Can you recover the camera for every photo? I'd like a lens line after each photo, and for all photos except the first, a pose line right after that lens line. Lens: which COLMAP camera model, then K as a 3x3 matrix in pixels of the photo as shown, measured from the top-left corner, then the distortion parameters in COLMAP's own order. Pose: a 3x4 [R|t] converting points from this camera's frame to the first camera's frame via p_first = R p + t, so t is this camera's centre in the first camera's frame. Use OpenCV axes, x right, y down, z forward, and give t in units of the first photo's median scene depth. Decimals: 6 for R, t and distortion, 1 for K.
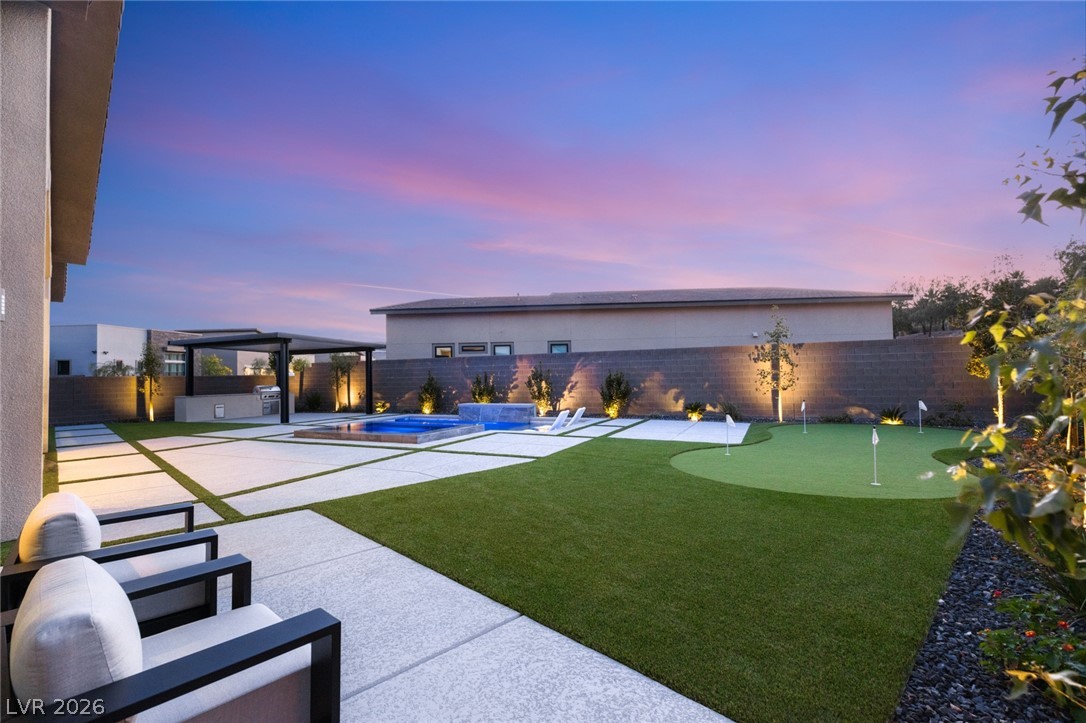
lens RADIAL K [[496.3, 0, 549.3], [0, 496.3, 378.9], [0, 0, 1]] dist [0.006301, -0.000228]
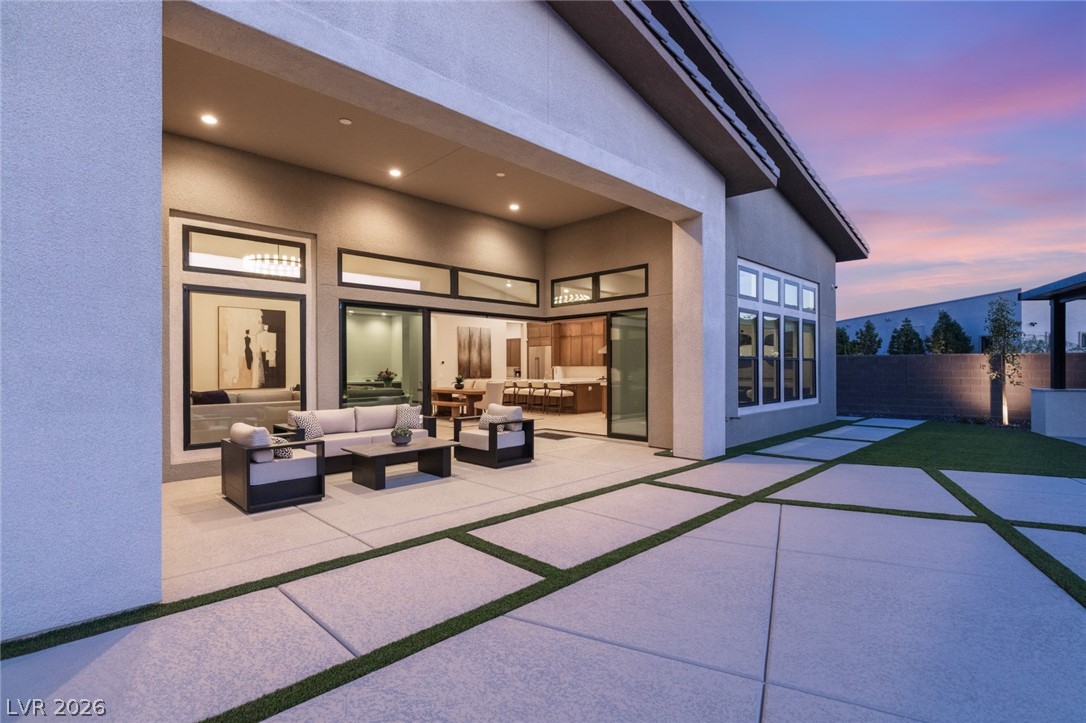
lens RADIAL K [[518.8, 0, 547.5], [0, 518.8, 365.6], [0, 0, 1]] dist [-0.004551, -0.000150]
pose [[-0.007458, 0.016397, -0.999838, -0.140895], [-0.000822, 0.999865, 0.016403, -0.000304], [0.999972, 0.000944, -0.007443, 0.423308]]
